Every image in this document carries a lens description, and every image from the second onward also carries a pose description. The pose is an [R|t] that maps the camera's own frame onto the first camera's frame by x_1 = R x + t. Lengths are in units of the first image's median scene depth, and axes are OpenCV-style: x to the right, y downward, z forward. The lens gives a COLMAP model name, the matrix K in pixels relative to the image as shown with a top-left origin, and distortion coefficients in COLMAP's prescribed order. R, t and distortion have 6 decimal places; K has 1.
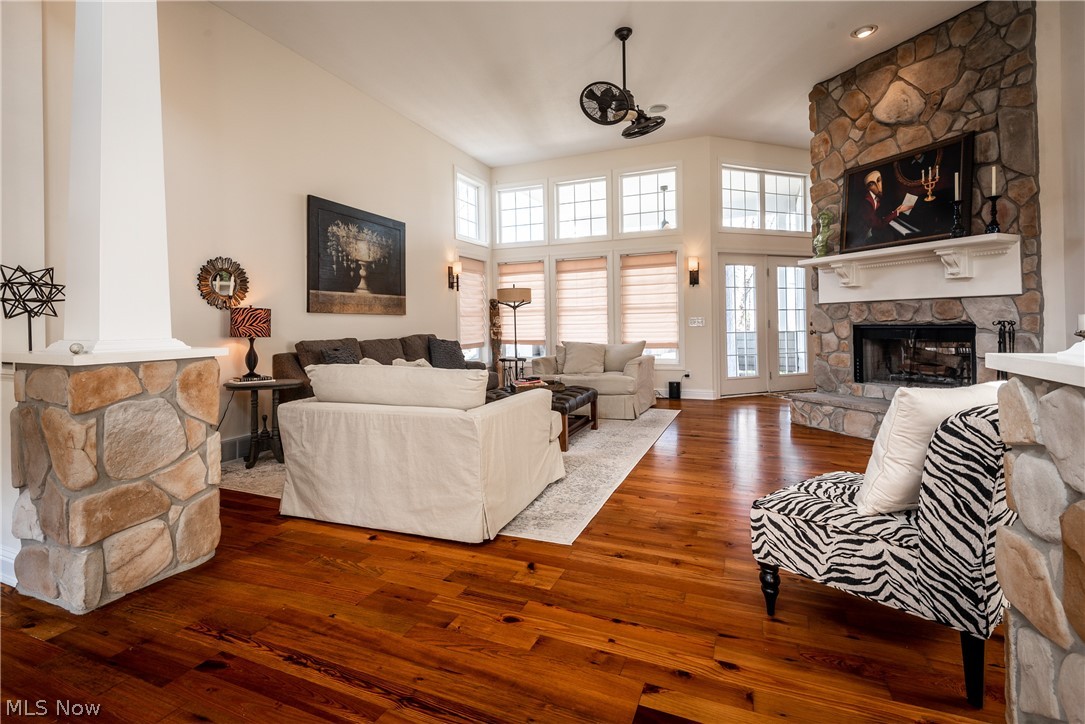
lens RADIAL K [[493.2, 0, 556.4], [0, 493.2, 325.8], [0, 0, 1]] dist [0.006962, -0.004719]
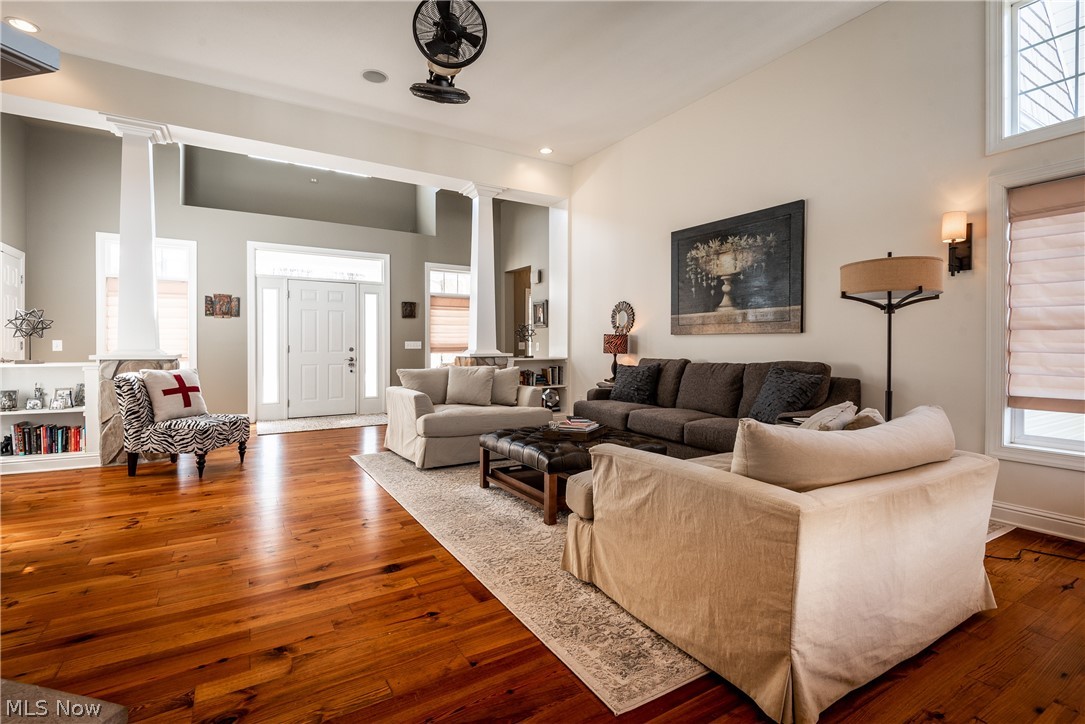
lens RADIAL K [[493.2, 0, 540.7], [0, 493.2, 345.5], [0, 0, 1]] dist [0.006962, -0.004719]
pose [[-0.586340, 0.009671, -0.810007, 0.523004], [0.002354, 0.999945, 0.010235, -0.012683], [0.810062, 0.004095, -0.586330, 1.225436]]
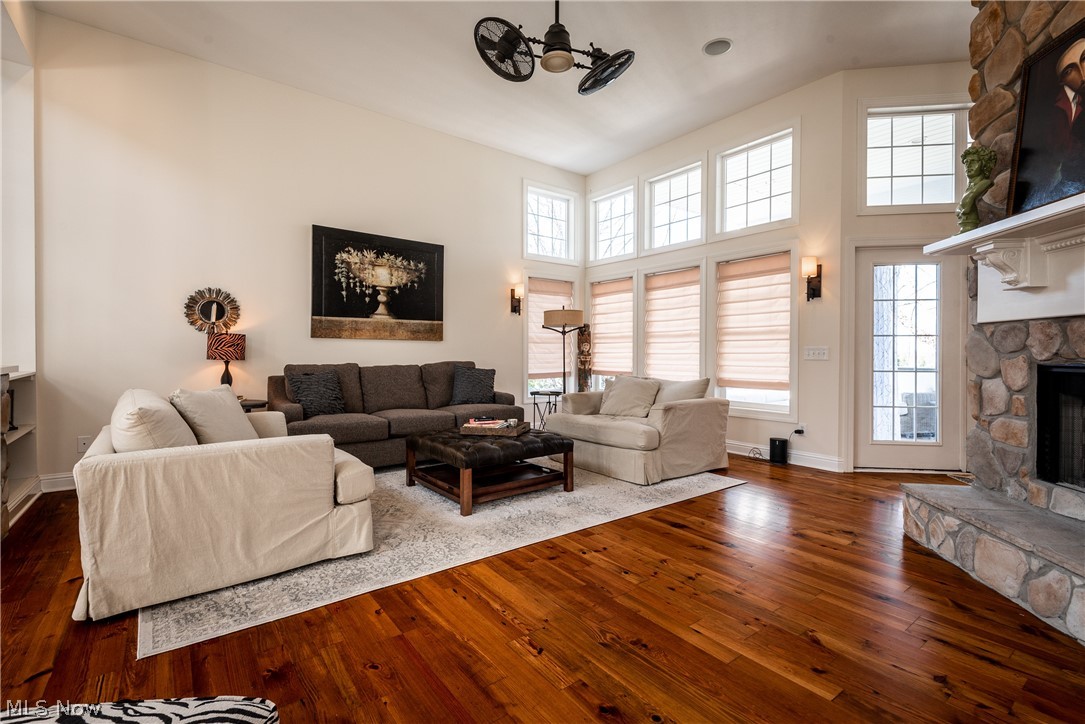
lens RADIAL K [[493.2, 0, 551.1], [0, 493.2, 357.1], [0, 0, 1]] dist [0.006962, -0.004719]
pose [[0.866485, 0.021156, -0.498755, 0.395890], [-0.016707, 0.999771, 0.013382, -0.007350], [0.498924, -0.003262, 0.866640, 0.297923]]
